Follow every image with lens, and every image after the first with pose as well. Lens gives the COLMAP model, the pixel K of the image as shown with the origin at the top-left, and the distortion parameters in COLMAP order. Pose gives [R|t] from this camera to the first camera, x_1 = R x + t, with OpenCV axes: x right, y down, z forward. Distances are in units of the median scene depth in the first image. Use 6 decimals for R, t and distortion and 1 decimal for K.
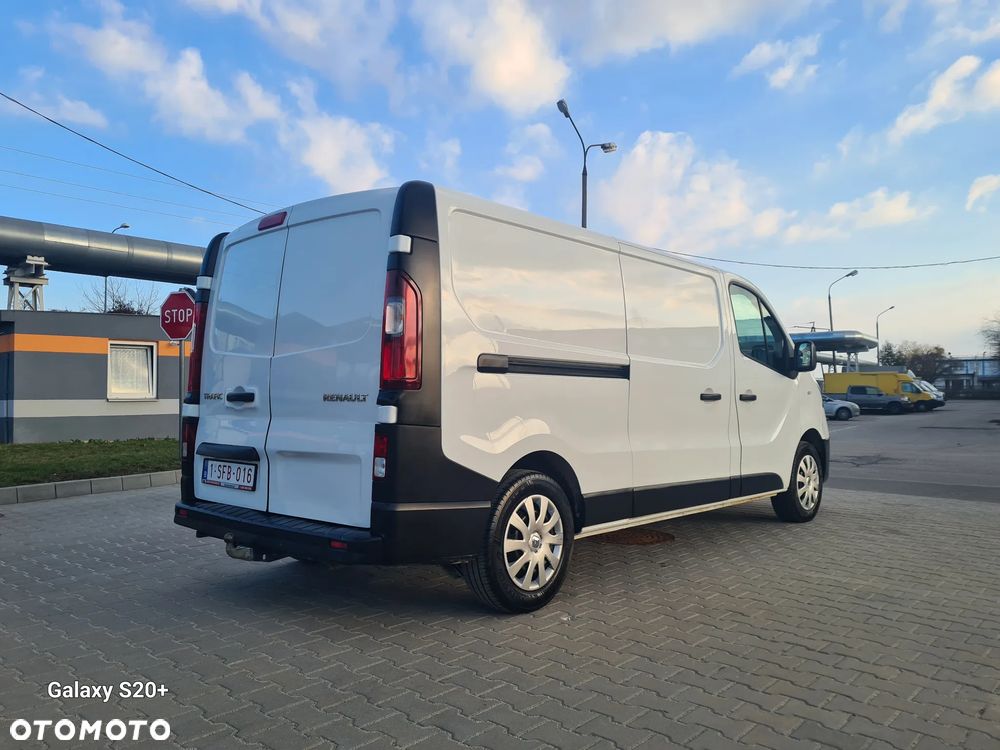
lens RADIAL K [[751.2, 0, 504.1], [0, 751.2, 376.9], [0, 0, 1]] dist [0.058181, -0.046016]
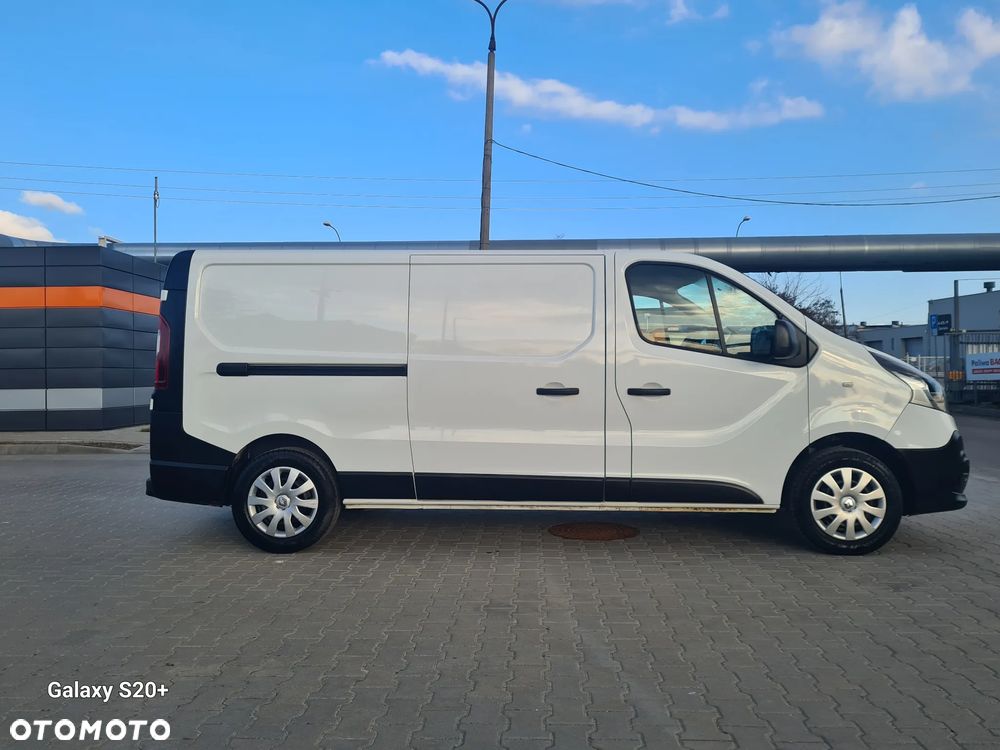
lens RADIAL K [[741.2, 0, 508.1], [0, 741.2, 370.5], [0, 0, 1]] dist [0.052232, -0.036440]
pose [[0.643796, -0.007015, -0.765165, 1.061221], [0.025408, 0.999603, 0.012213, -0.014975], [0.764776, -0.027304, 0.643718, 0.376212]]
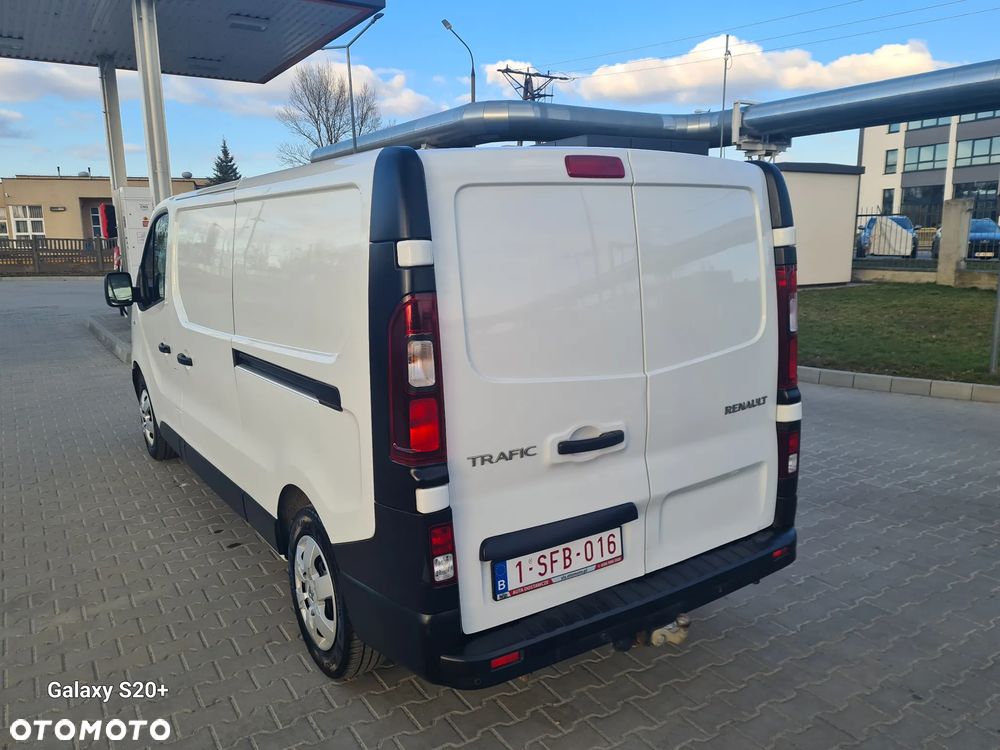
lens RADIAL K [[749.7, 0, 509.9], [0, 749.7, 377.7], [0, 0, 1]] dist [0.053481, -0.038594]
pose [[0.257923, -0.192374, 0.946820, -0.827743], [-0.009756, 0.979408, 0.201653, -0.134221], [-0.966116, -0.061248, 0.250735, 0.769361]]
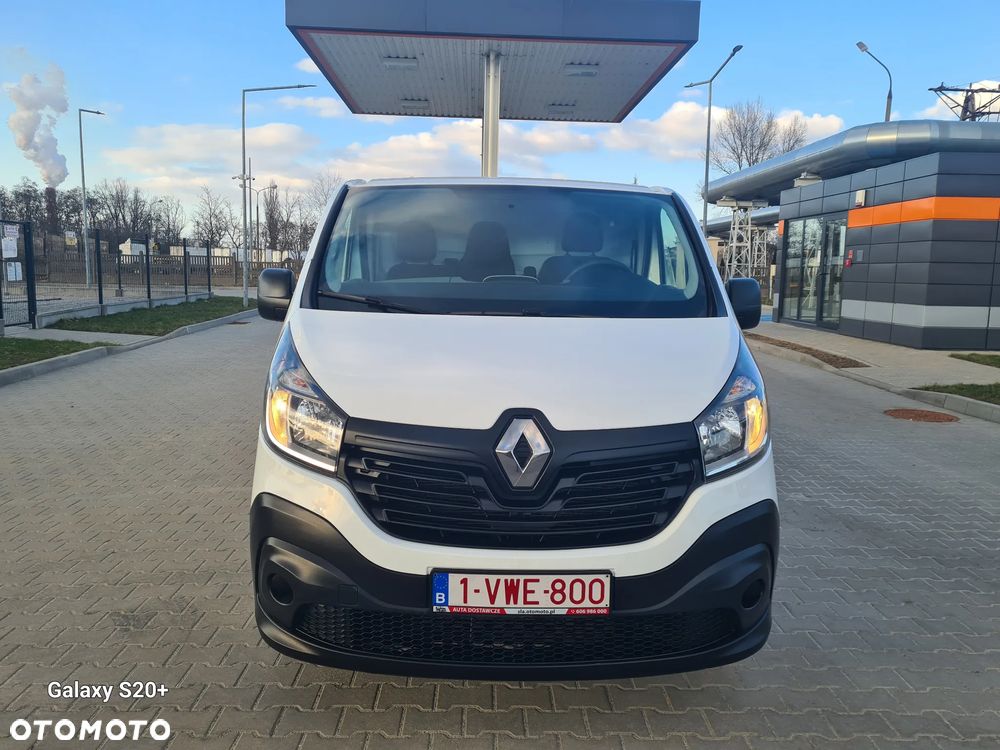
lens RADIAL K [[749.7, 0, 509.9], [0, 749.7, 377.7], [0, 0, 1]] dist [0.053481, -0.038594]
pose [[0.713870, -0.094169, 0.693918, -0.701542], [-0.034715, 0.984940, 0.169375, -0.100090], [-0.699418, -0.145001, 0.699850, 0.327593]]
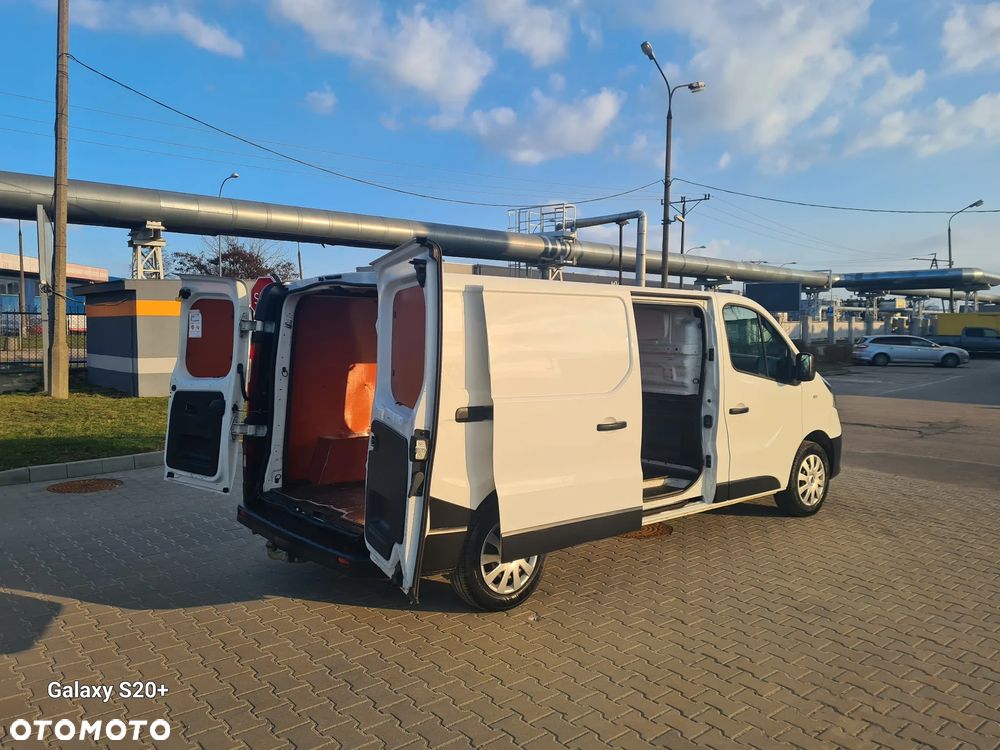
lens RADIAL K [[751.5, 0, 494.6], [0, 751.5, 358.9], [0, 0, 1]] dist [0.037456, -0.004652]
pose [[0.990144, 0.010767, -0.139641, 0.148424], [-0.001327, 0.997717, 0.067518, -0.145223], [0.140049, -0.066668, 0.987898, -0.151723]]
